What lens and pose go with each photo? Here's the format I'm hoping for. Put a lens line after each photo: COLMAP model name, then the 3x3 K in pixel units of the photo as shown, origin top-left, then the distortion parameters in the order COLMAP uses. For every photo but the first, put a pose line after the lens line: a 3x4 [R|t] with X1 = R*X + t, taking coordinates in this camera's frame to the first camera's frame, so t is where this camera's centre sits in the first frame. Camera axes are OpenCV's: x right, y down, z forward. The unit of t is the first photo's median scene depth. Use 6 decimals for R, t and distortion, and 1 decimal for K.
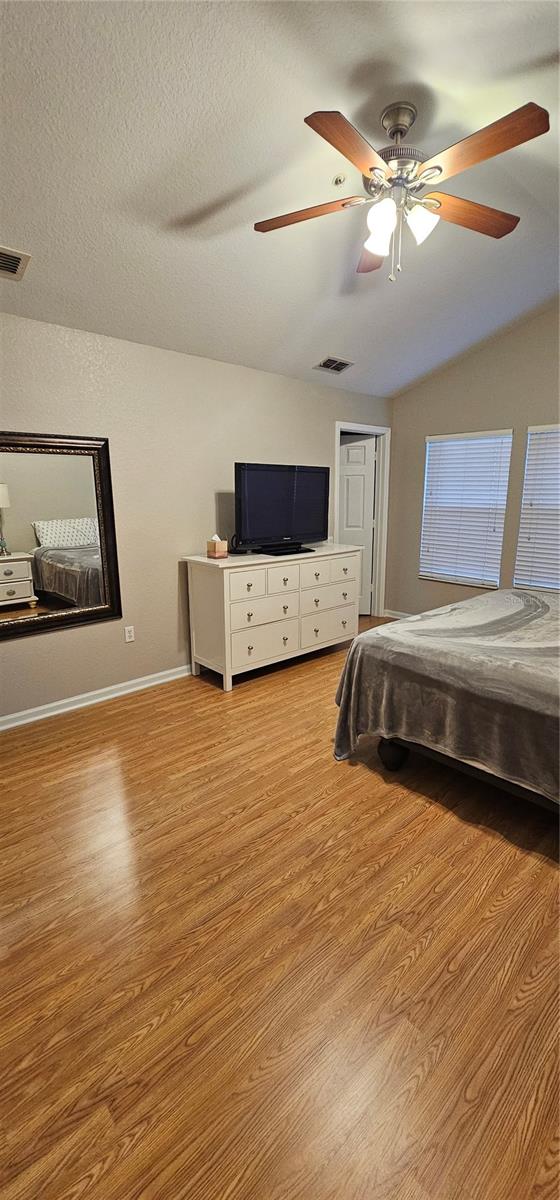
lens RADIAL K [[492.1, 0, 285.0], [0, 492.1, 597.4], [0, 0, 1]] dist [-0.004012, -0.000066]
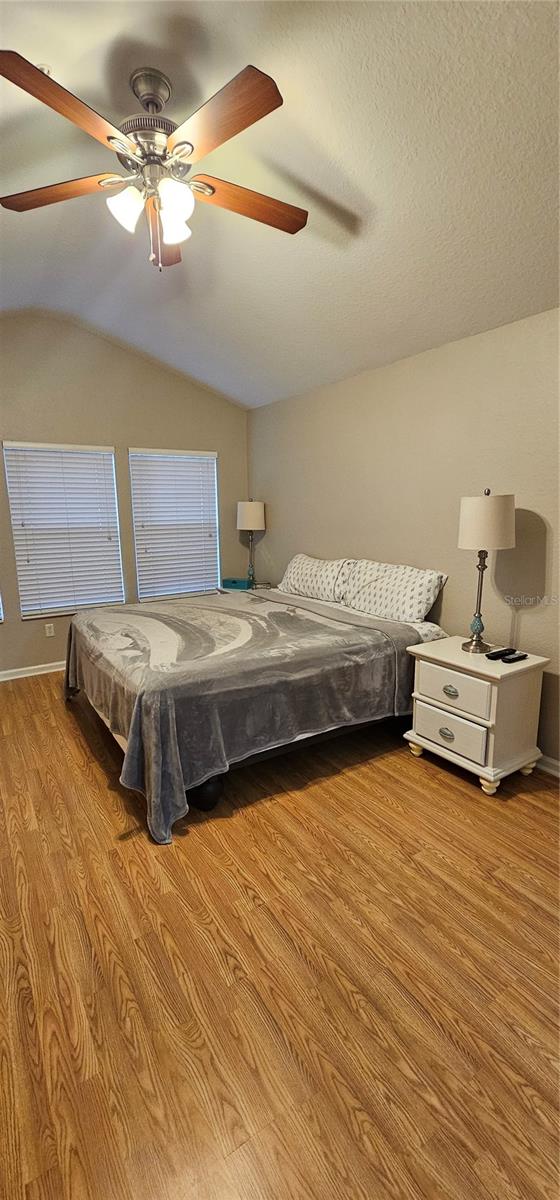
lens RADIAL K [[492.1, 0, 286.0], [0, 492.1, 595.7], [0, 0, 1]] dist [-0.004012, -0.000066]
pose [[0.178032, -0.175033, 0.968332, -0.711156], [0.217063, 0.966799, 0.134848, -0.158354], [-0.959785, 0.186182, 0.210115, 0.724881]]
